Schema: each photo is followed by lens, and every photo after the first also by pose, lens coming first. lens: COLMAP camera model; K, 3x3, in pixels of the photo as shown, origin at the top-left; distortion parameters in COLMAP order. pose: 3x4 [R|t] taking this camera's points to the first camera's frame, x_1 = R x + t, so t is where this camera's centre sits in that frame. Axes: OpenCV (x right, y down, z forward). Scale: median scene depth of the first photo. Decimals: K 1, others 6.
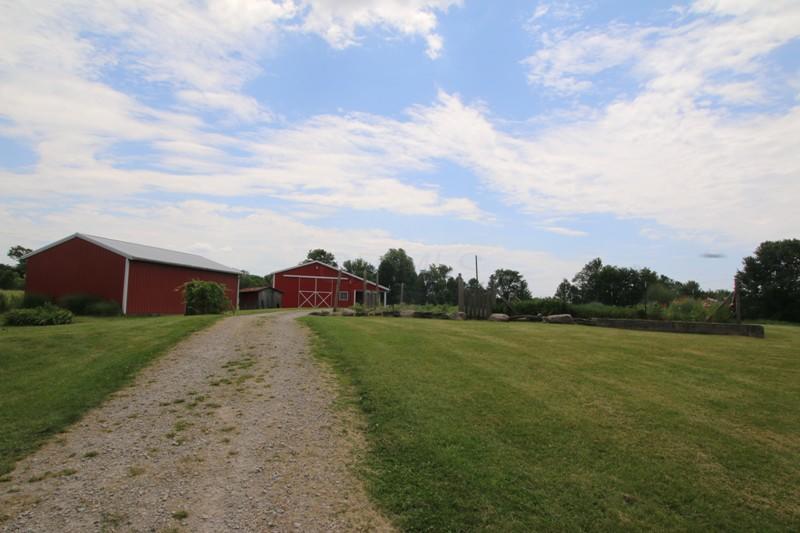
lens RADIAL K [[450.8, 0, 399.8], [0, 450.8, 269.2], [0, 0, 1]] dist [-0.027933, -0.000337]
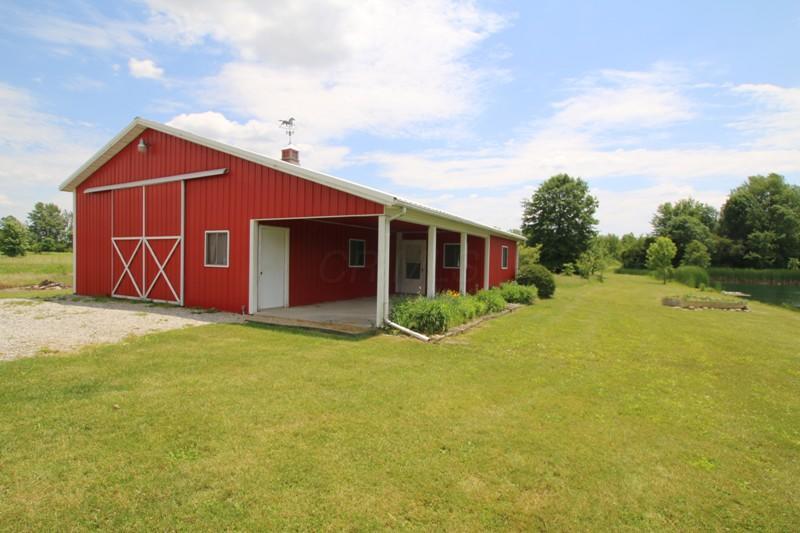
lens RADIAL K [[392.5, 0, 396.0], [0, 392.5, 268.8], [0, 0, 1]] dist [-0.029969, 0.003094]
pose [[0.691720, 0.002773, -0.722161, 0.025825], [0.059030, 0.996429, 0.060369, 0.021836], [0.719749, -0.084388, 0.689086, 0.326553]]
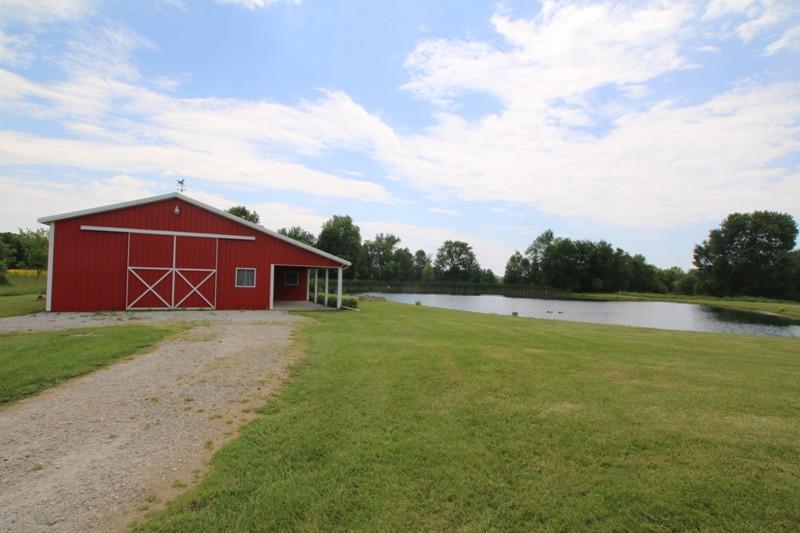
lens RADIAL K [[392.5, 0, 401.1], [0, 392.5, 246.9], [0, 0, 1]] dist [-0.029969, 0.003094]
pose [[0.986448, 0.010612, 0.163733, -0.014705], [-0.012052, 0.999897, 0.007807, 0.008837], [-0.163634, -0.009675, 0.986474, 0.214661]]
